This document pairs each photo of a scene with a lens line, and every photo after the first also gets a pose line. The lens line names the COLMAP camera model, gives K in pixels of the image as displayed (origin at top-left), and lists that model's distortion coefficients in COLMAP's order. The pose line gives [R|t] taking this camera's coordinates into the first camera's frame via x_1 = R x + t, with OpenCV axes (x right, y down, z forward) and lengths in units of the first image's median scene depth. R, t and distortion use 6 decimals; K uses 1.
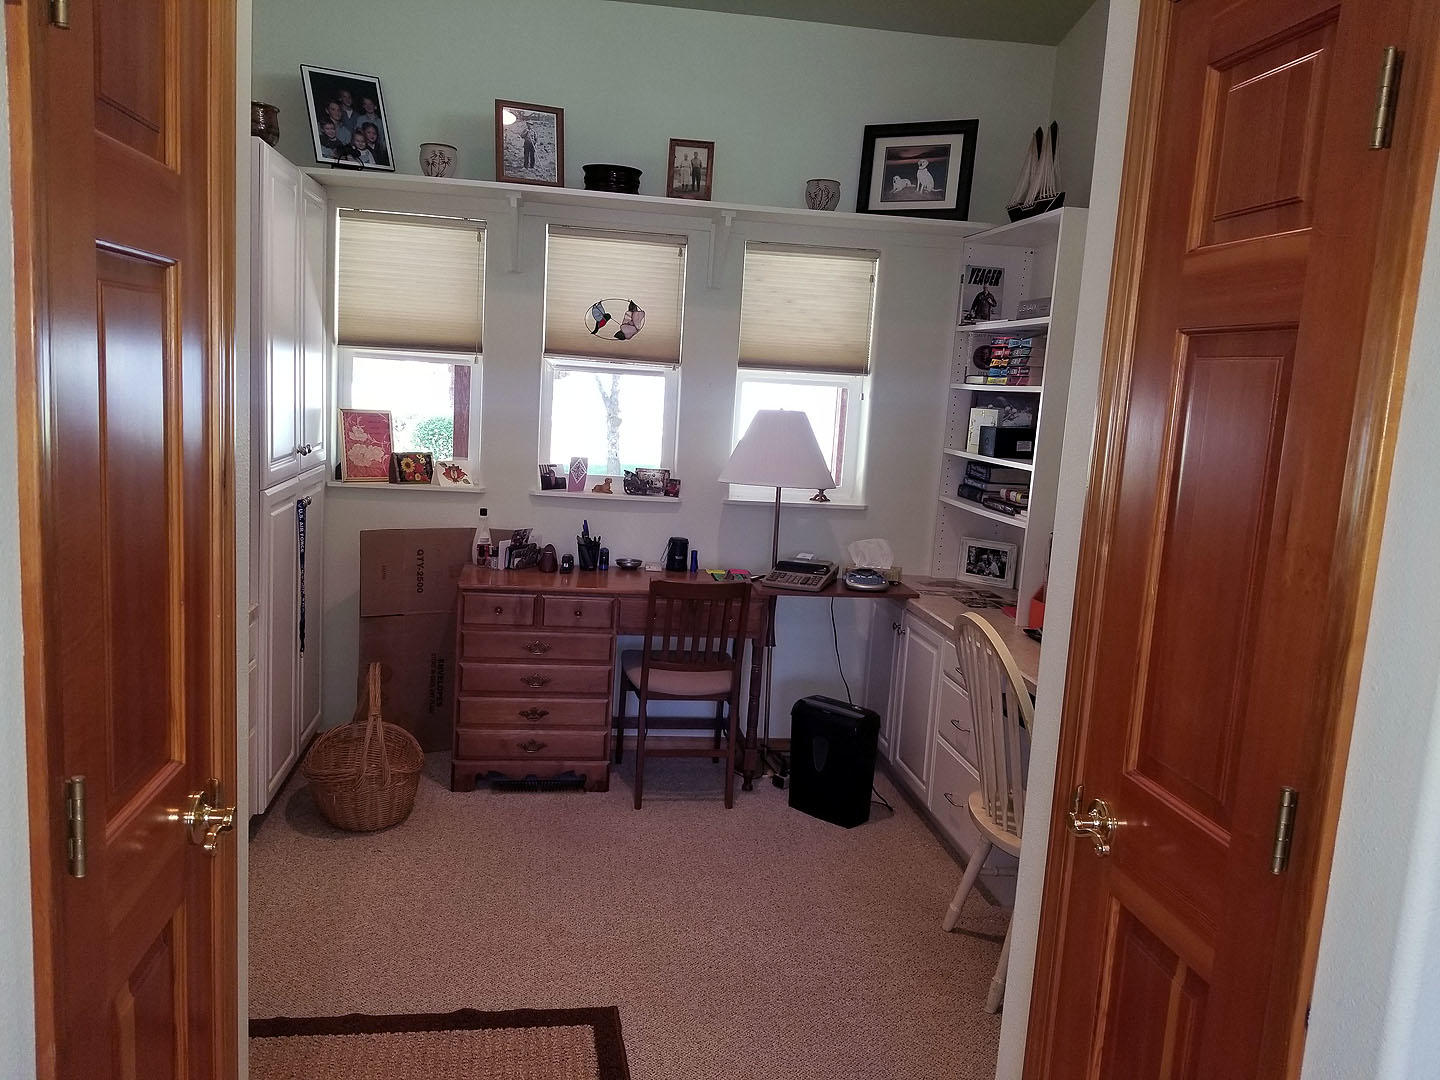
lens RADIAL K [[1149.2, 0, 706.0], [0, 1149.2, 547.8], [0, 0, 1]] dist [0.068159, -0.110731]
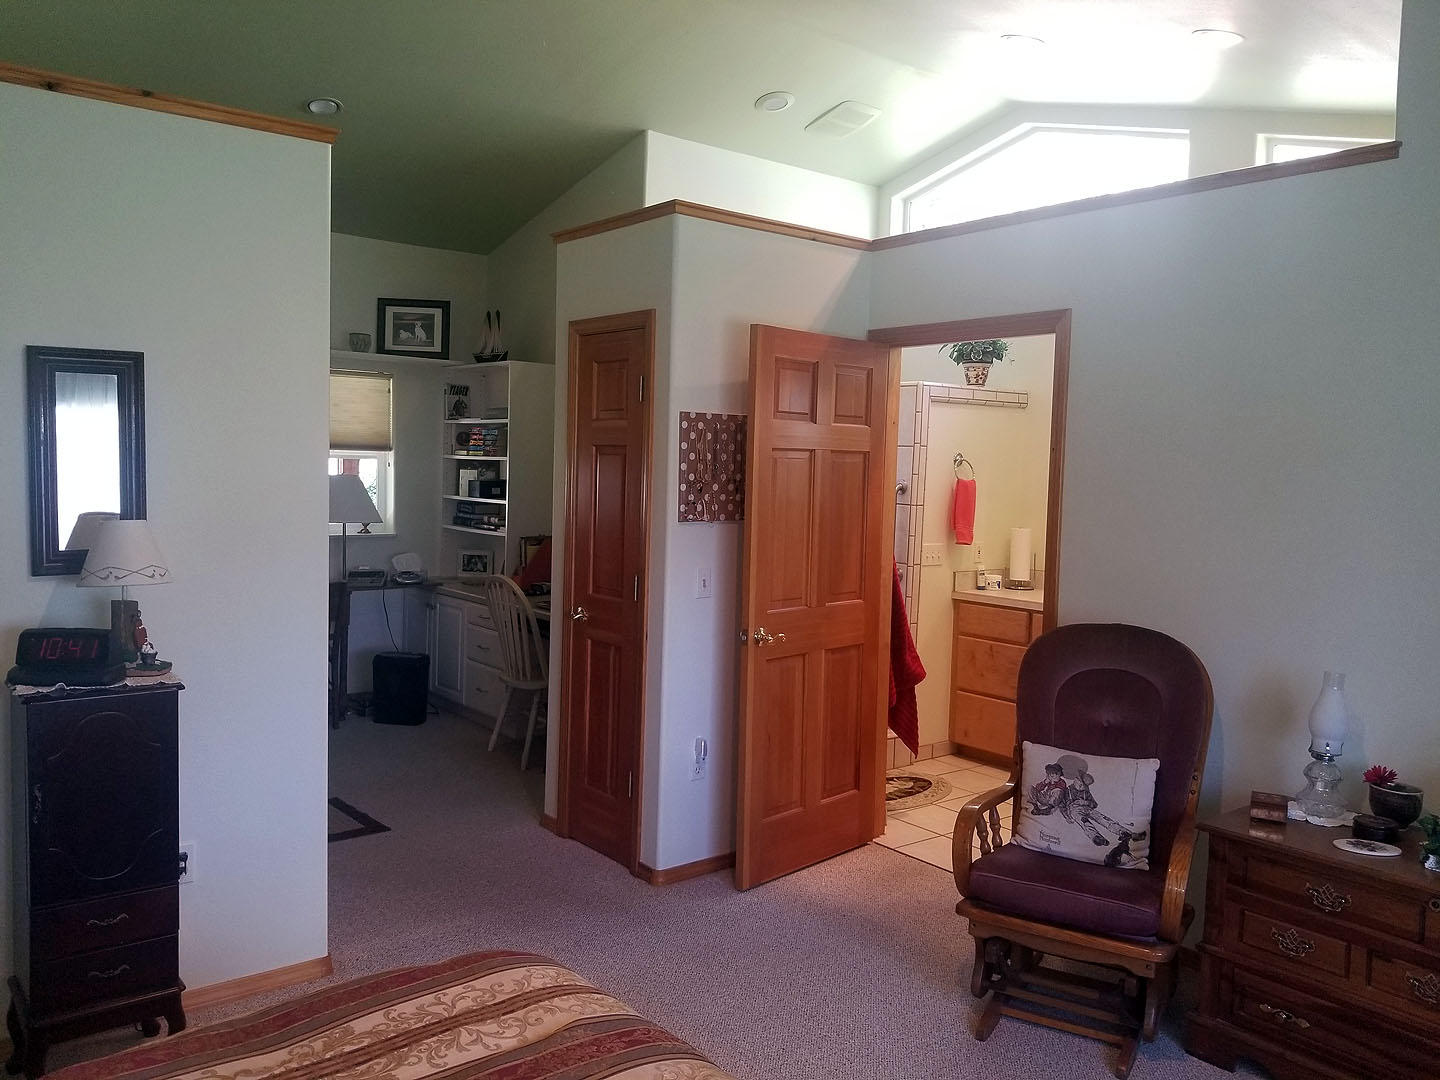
lens RADIAL K [[1149.2, 0, 718.7], [0, 1149.2, 543.4], [0, 0, 1]] dist [0.068159, -0.110731]
pose [[0.860471, -0.070243, 0.504635, -0.295867], [0.096489, 0.994994, -0.026028, 0.063389], [-0.500280, 0.071088, 0.862941, -0.611601]]
